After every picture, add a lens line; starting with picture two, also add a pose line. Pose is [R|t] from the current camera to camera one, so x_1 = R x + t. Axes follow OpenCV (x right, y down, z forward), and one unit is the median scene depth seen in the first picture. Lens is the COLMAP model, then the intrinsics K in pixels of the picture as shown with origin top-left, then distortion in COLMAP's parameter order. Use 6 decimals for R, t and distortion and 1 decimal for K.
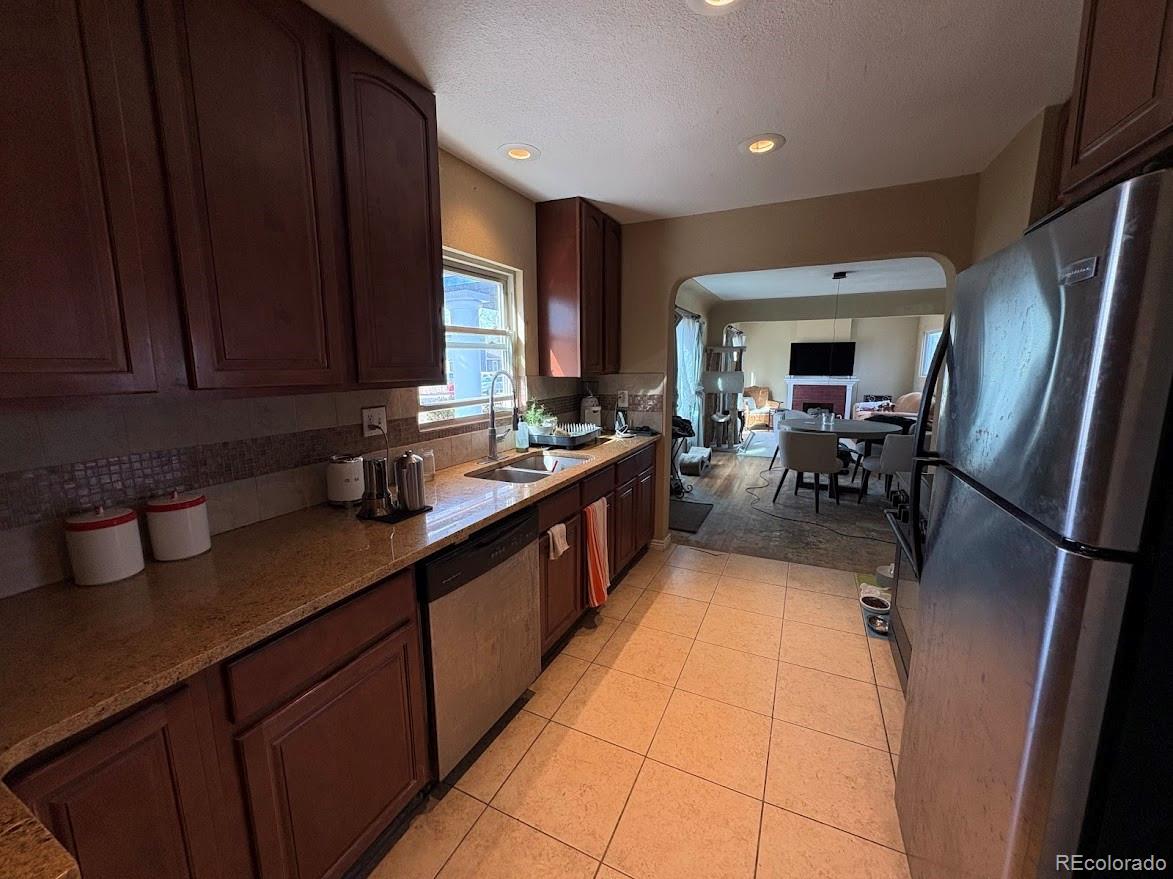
lens RADIAL K [[465.4, 0, 583.3], [0, 465.4, 436.6], [0, 0, 1]] dist [0.001111, 0.000535]
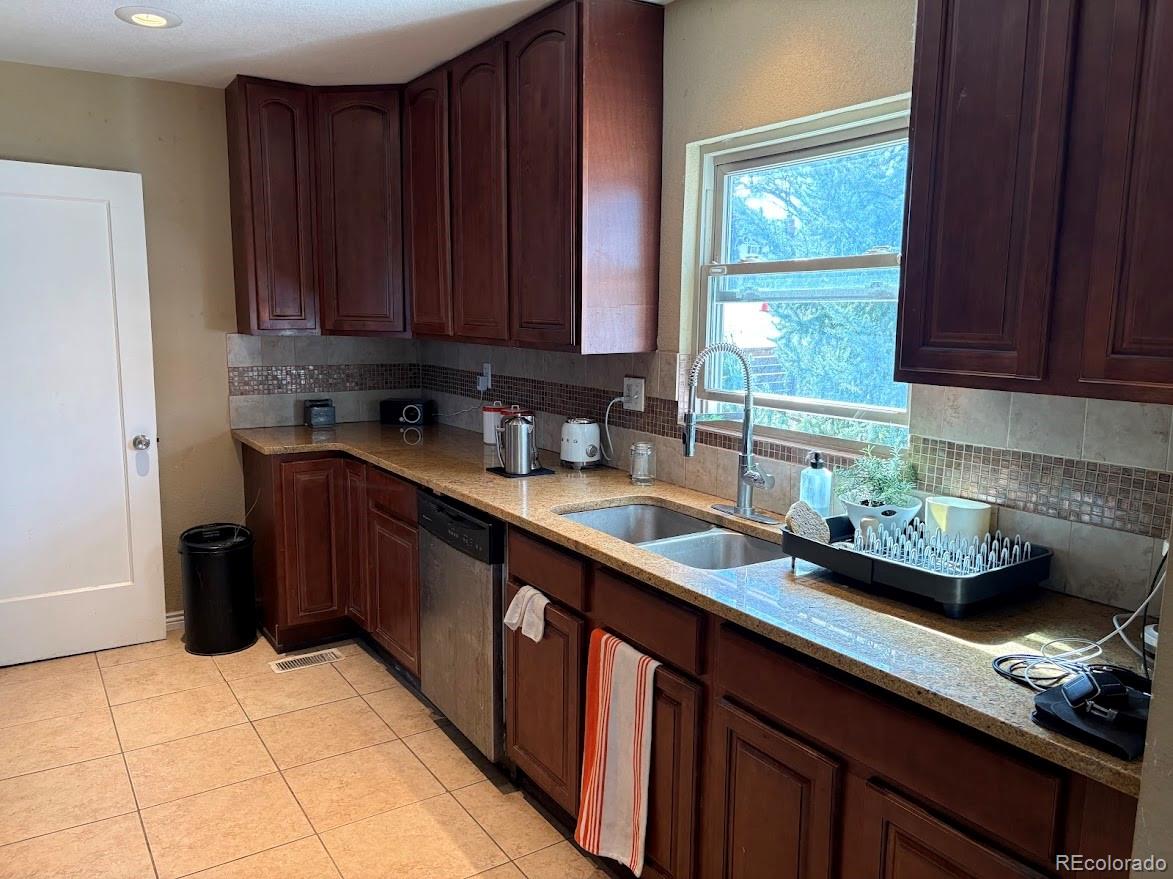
lens RADIAL K [[887.4, 0, 584.7], [0, 887.4, 443.8], [0, 0, 1]] dist [-0.009982, -0.005010]
pose [[-0.513671, 0.126711, -0.848579, 0.971517], [-0.143149, 0.962515, 0.230377, -0.305258], [0.845961, 0.239811, -0.476278, 1.743366]]
